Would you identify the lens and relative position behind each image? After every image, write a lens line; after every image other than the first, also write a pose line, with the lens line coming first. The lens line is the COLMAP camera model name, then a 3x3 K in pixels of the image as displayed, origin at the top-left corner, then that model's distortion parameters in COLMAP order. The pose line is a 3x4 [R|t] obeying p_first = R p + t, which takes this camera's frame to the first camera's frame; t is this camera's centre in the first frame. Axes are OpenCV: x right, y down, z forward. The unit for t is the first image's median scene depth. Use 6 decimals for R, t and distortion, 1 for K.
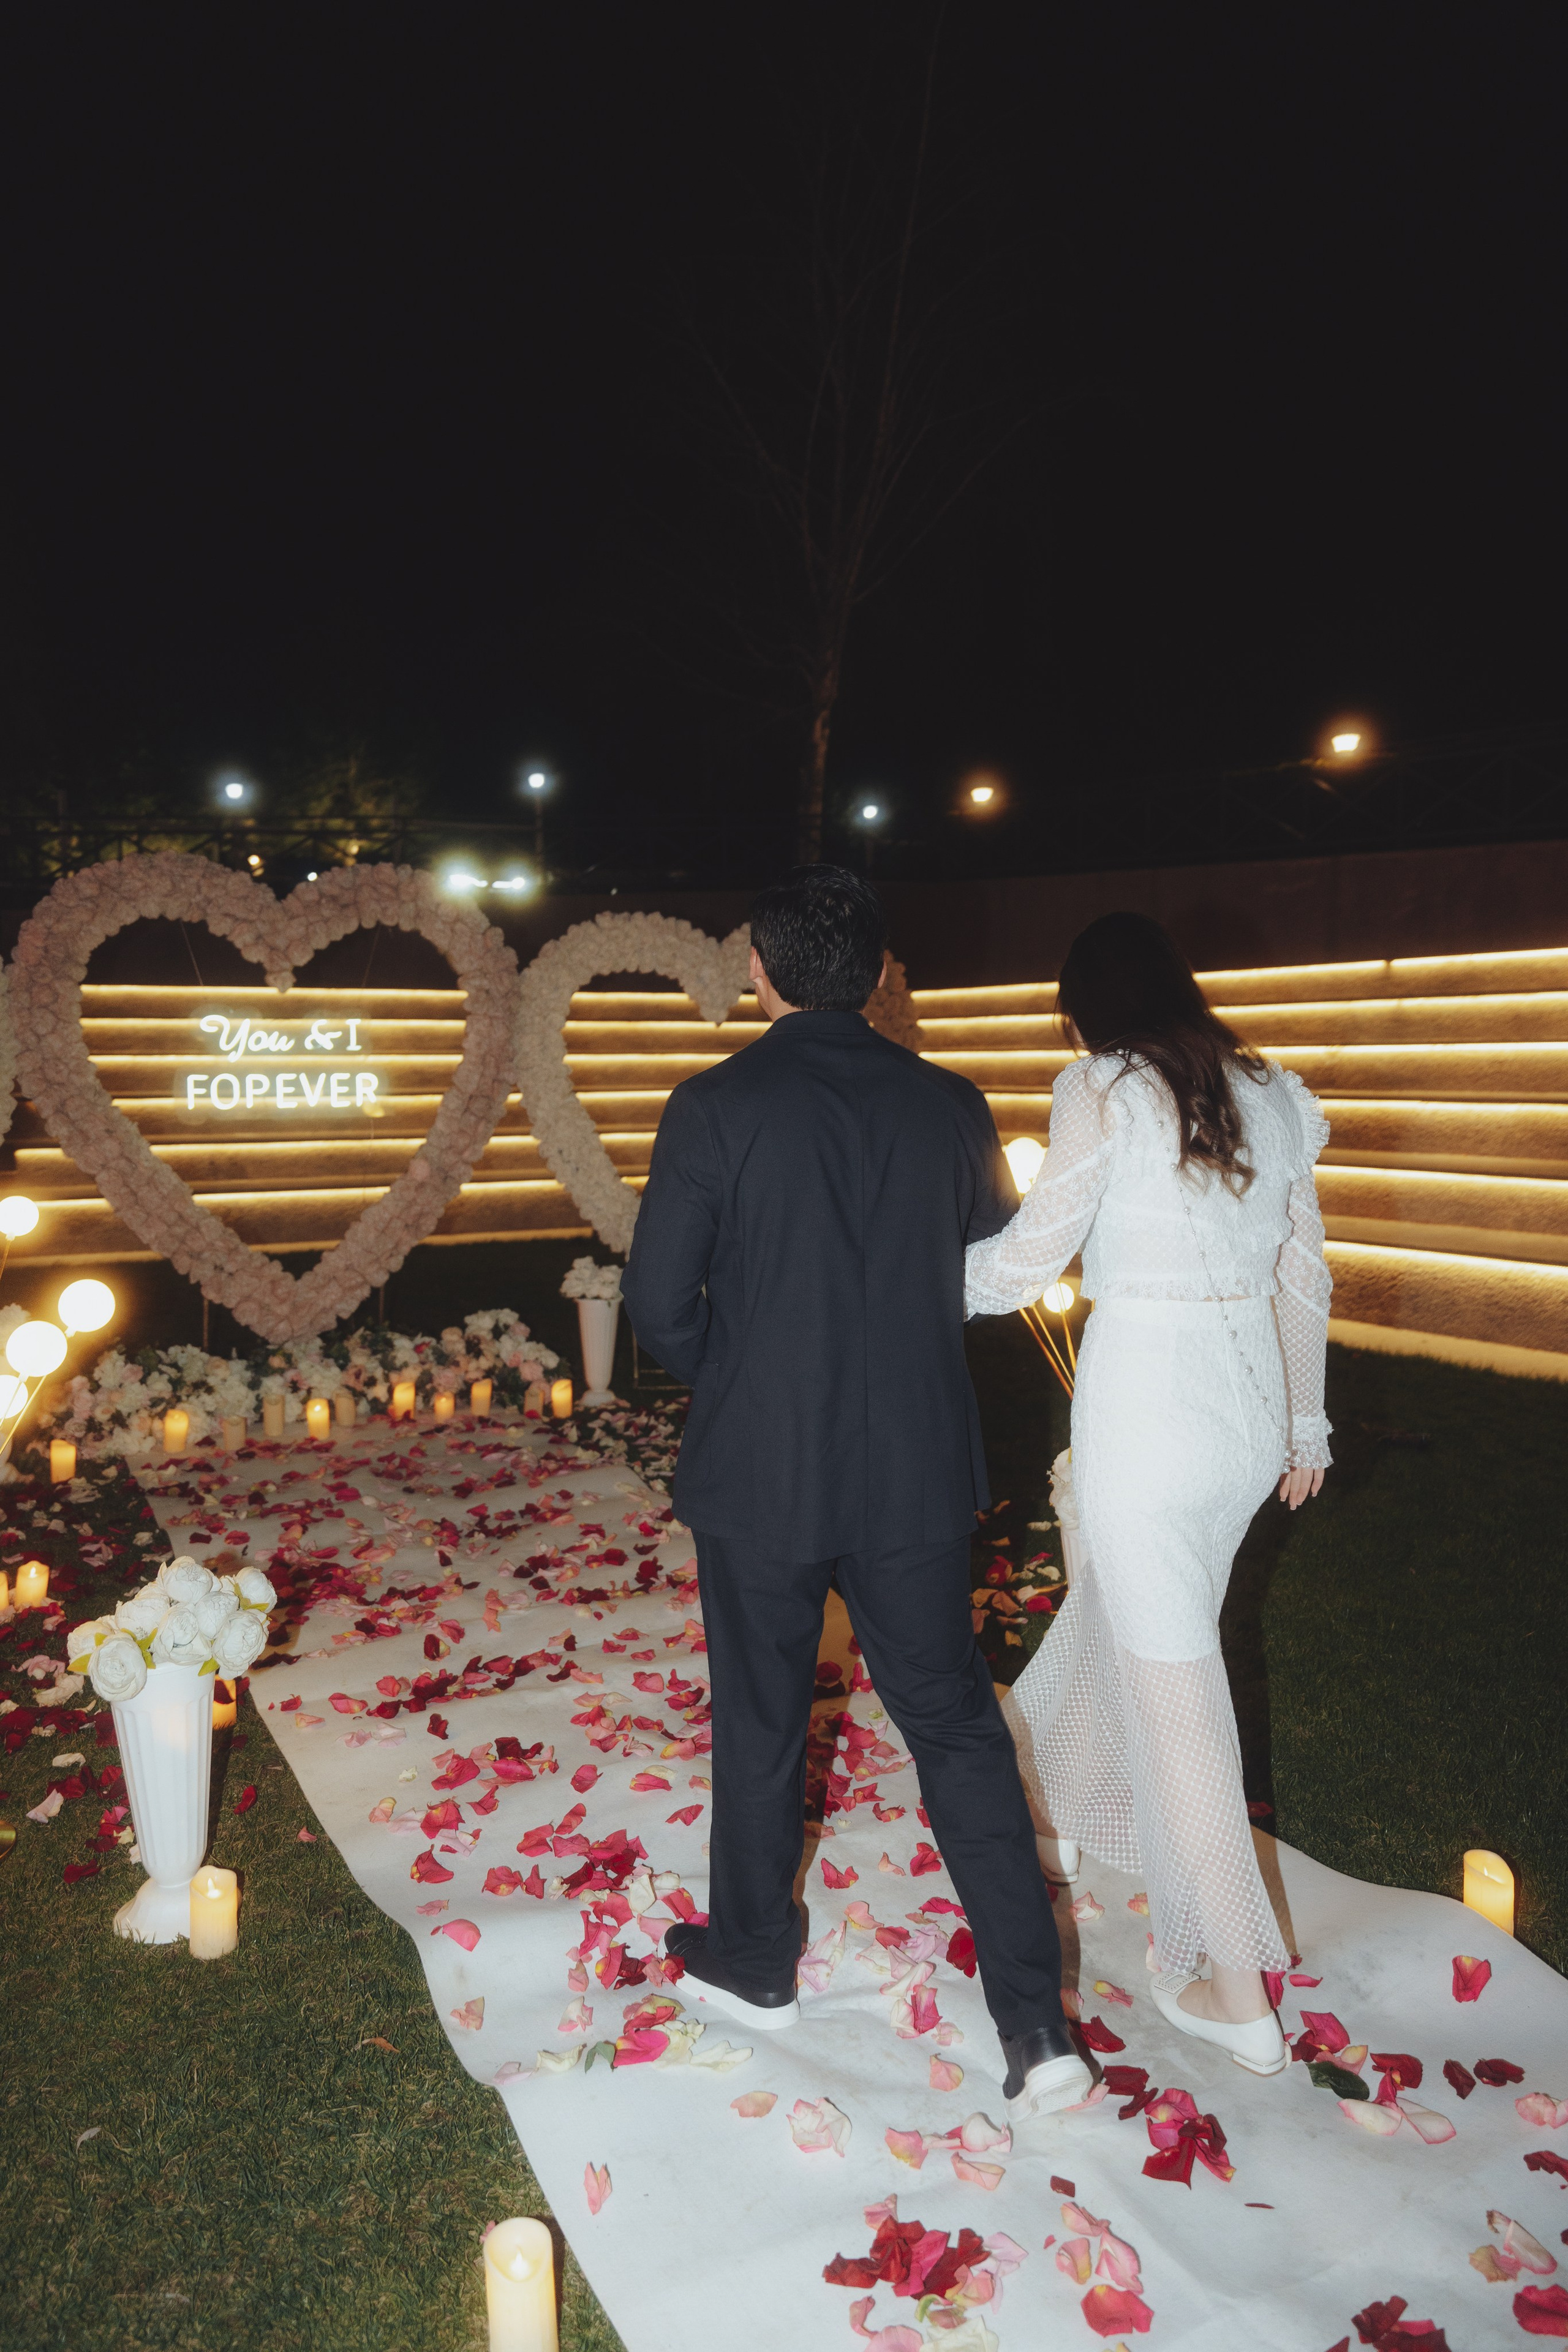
lens RADIAL K [[1597.5, 0, 784.0], [0, 1597.5, 1176.0], [0, 0, 1]] dist [0.002411, -0.000582]
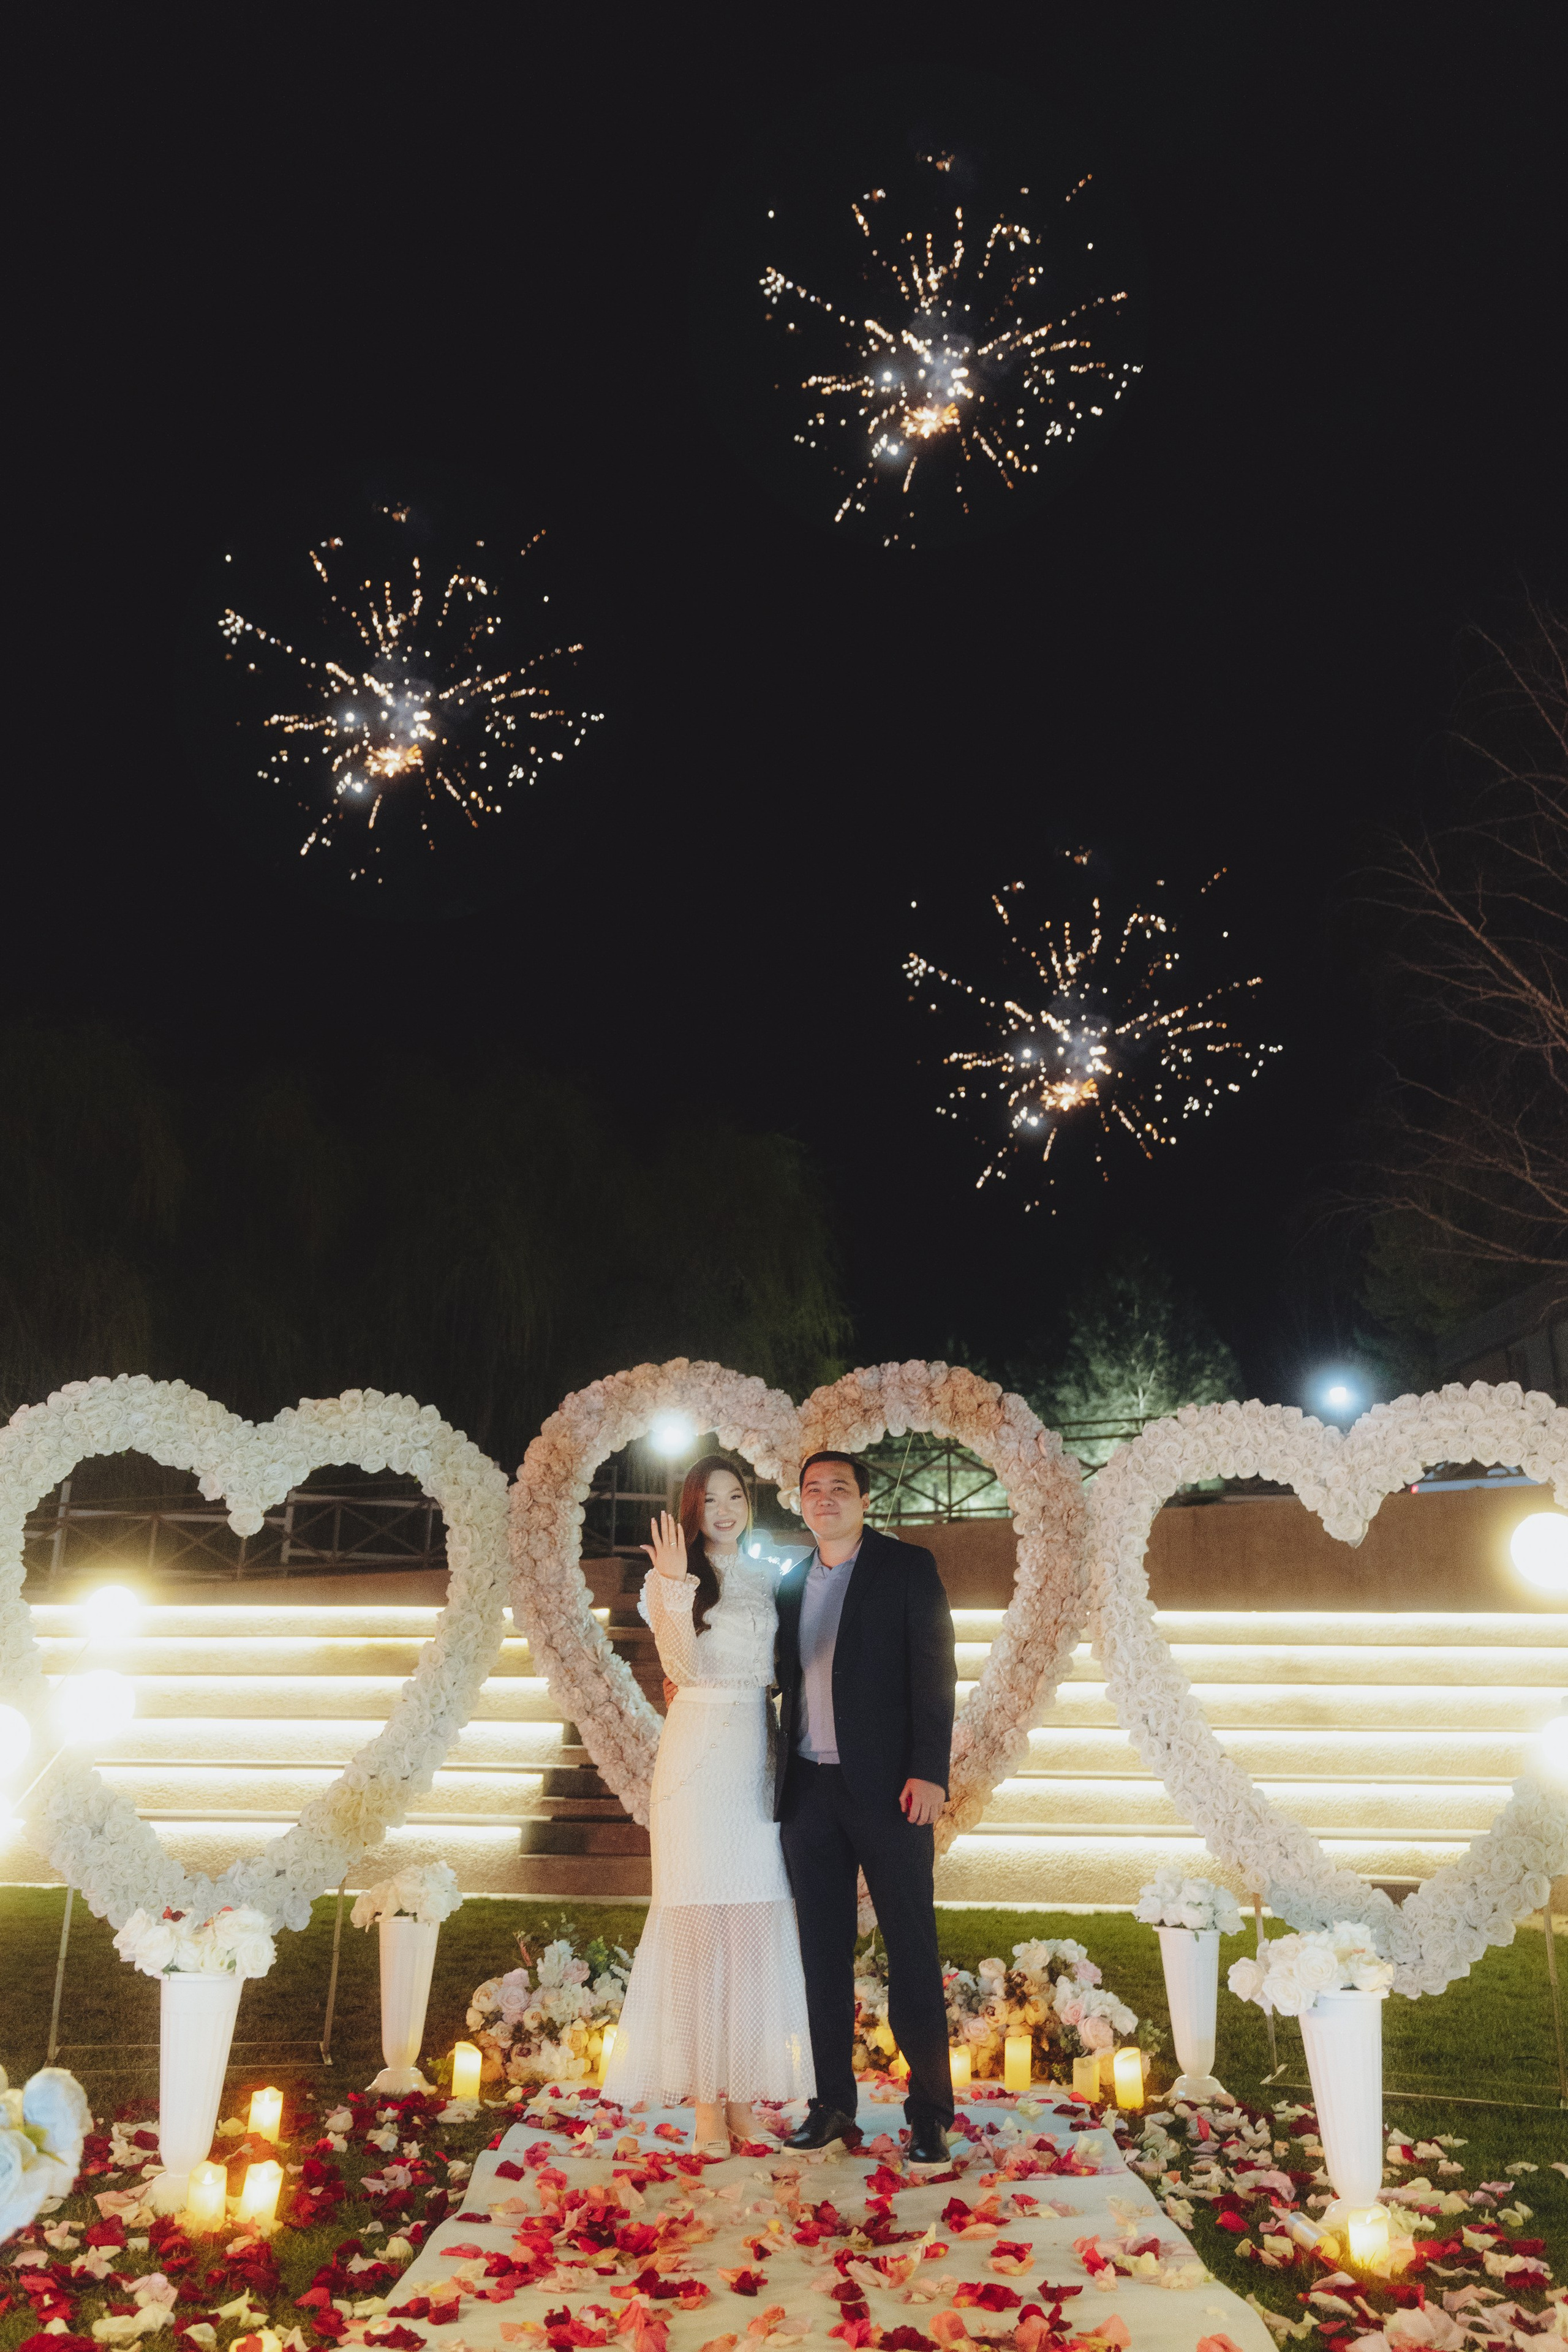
lens RADIAL K [[1684.2, 0, 739.9], [0, 1684.2, 1172.1], [0, 0, 1]] dist [0.001619, -0.017558]
pose [[0.861002, -0.151957, -0.485371, 0.128190], [-0.053818, 0.921746, -0.384042, 0.066237], [0.505747, 0.356782, 0.785447, 0.202655]]
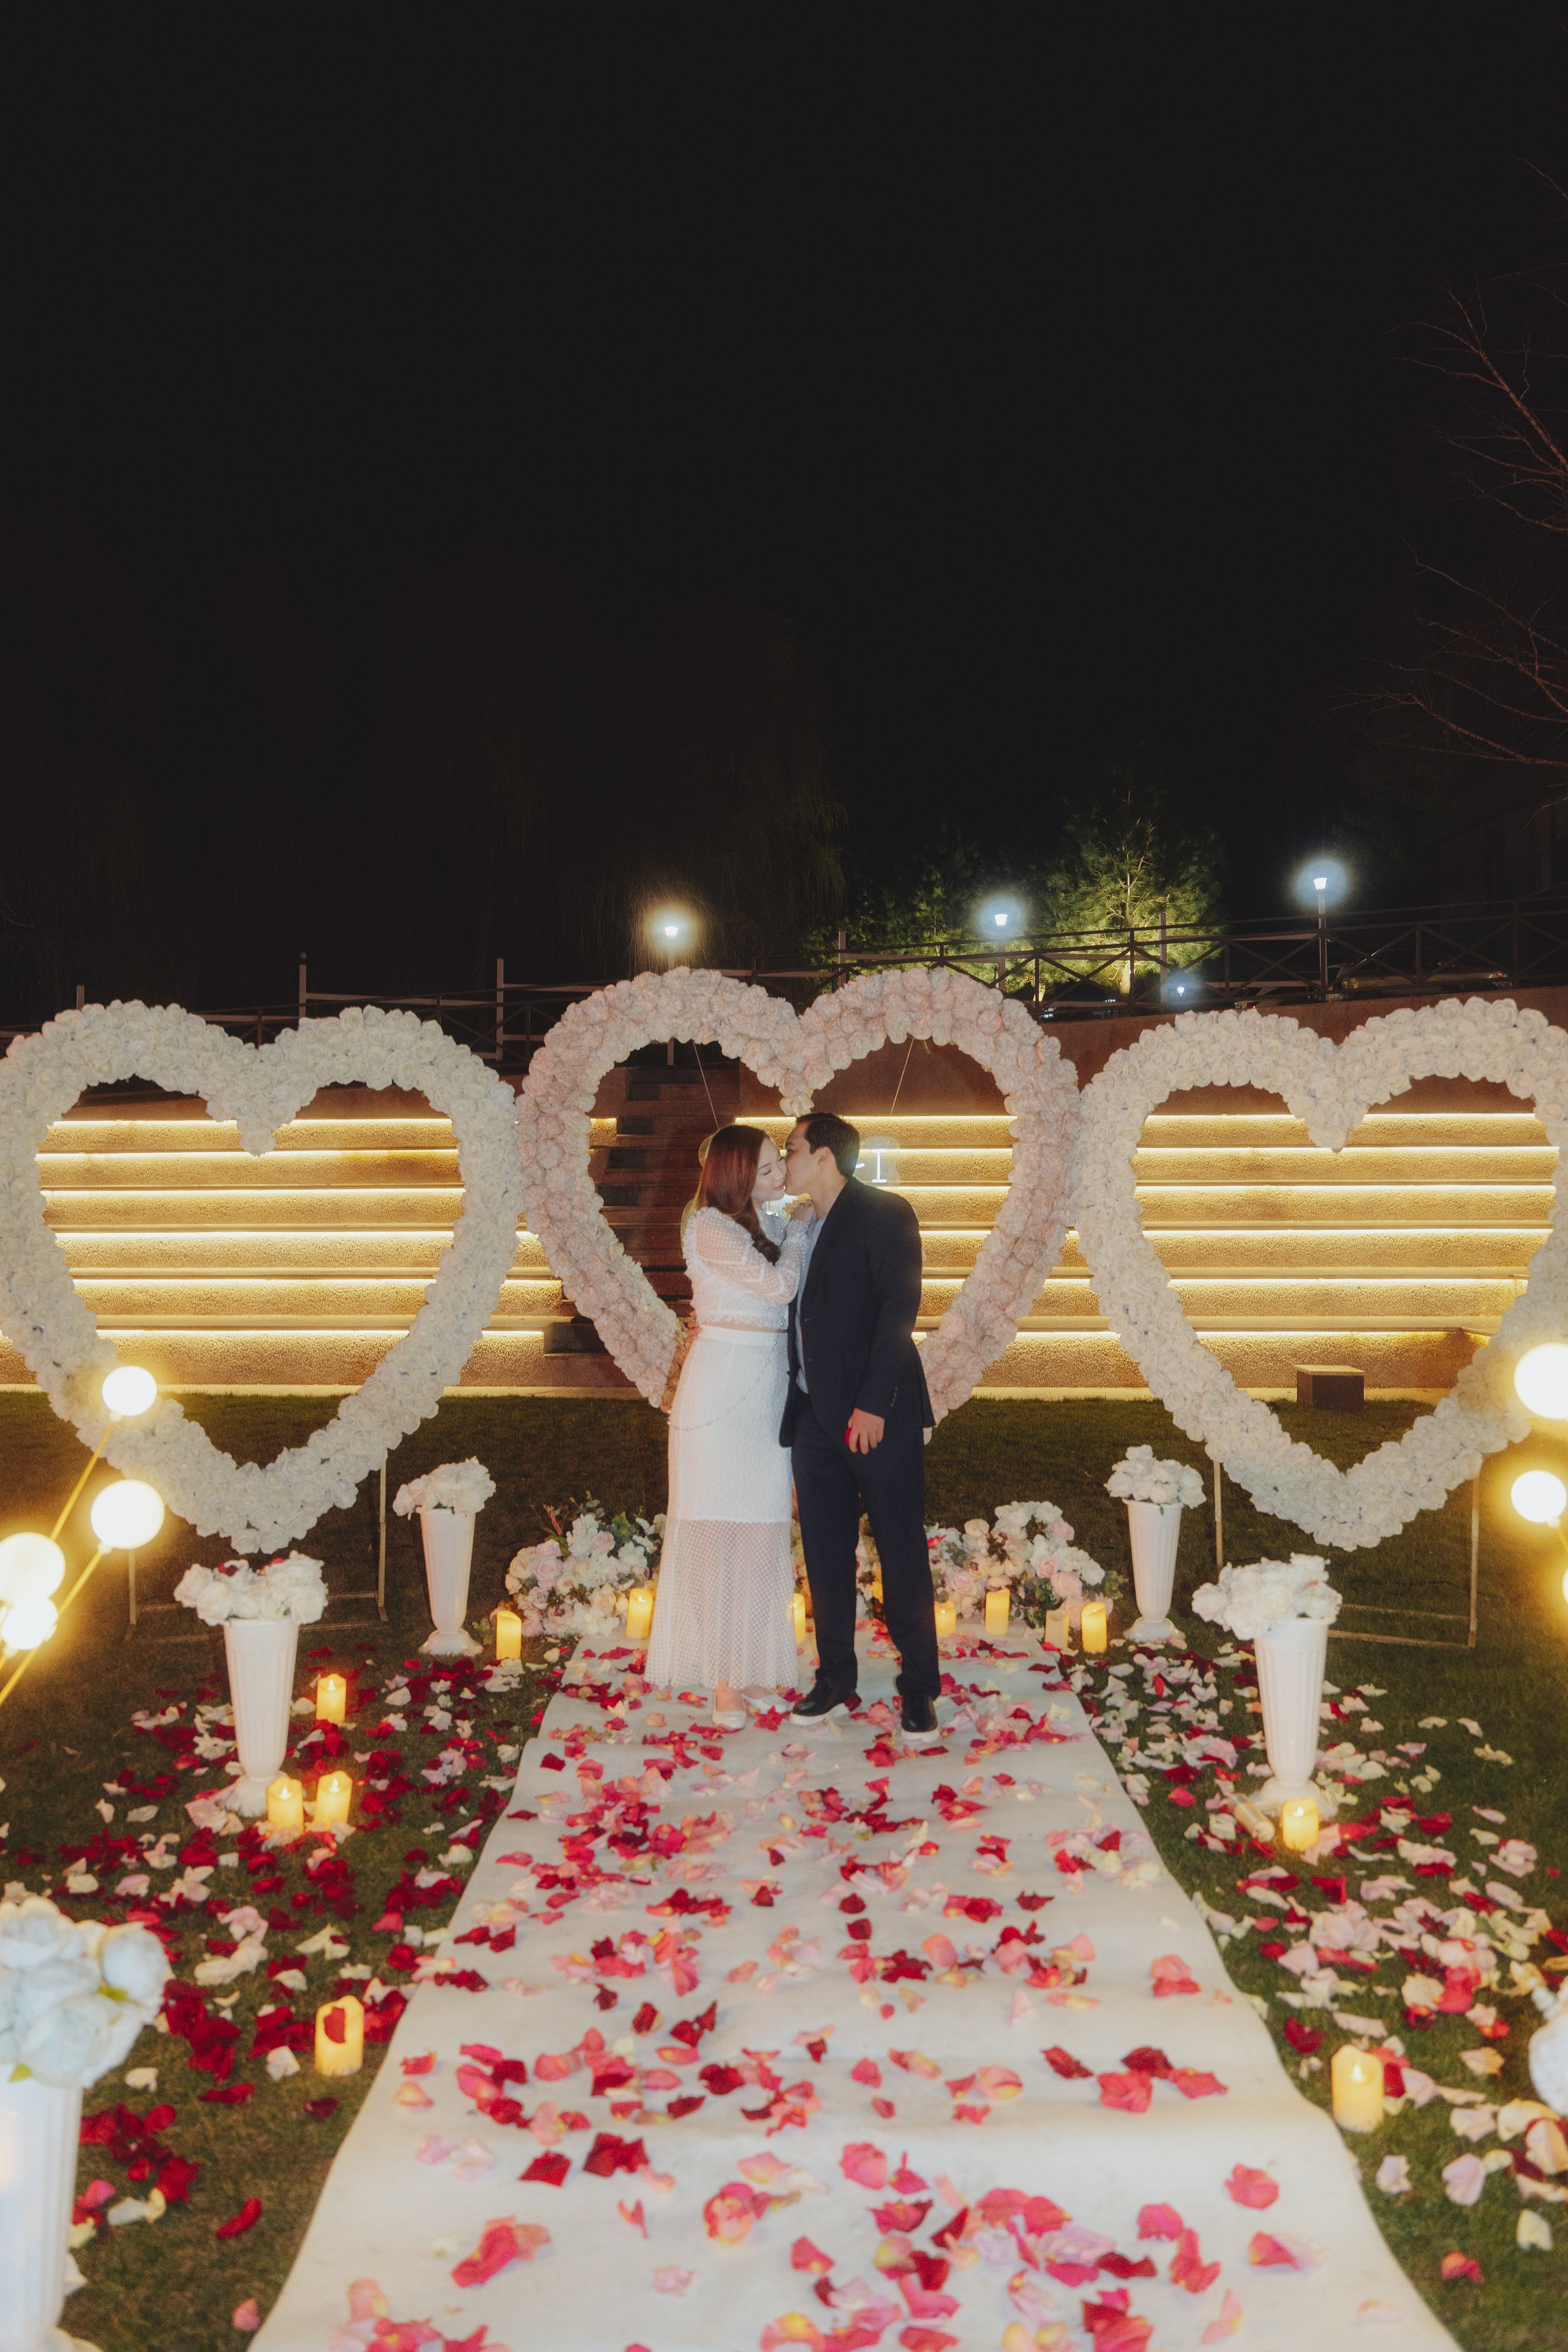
lens RADIAL K [[1631.7, 0, 784.0], [0, 1631.7, 1176.0], [0, 0, 1]] dist [-0.002140, -0.001336]
pose [[0.874388, -0.001146, -0.485226, 0.116054], [-0.036677, 0.996980, -0.068447, -0.021208], [0.483839, 0.077646, 0.871706, 0.209546]]
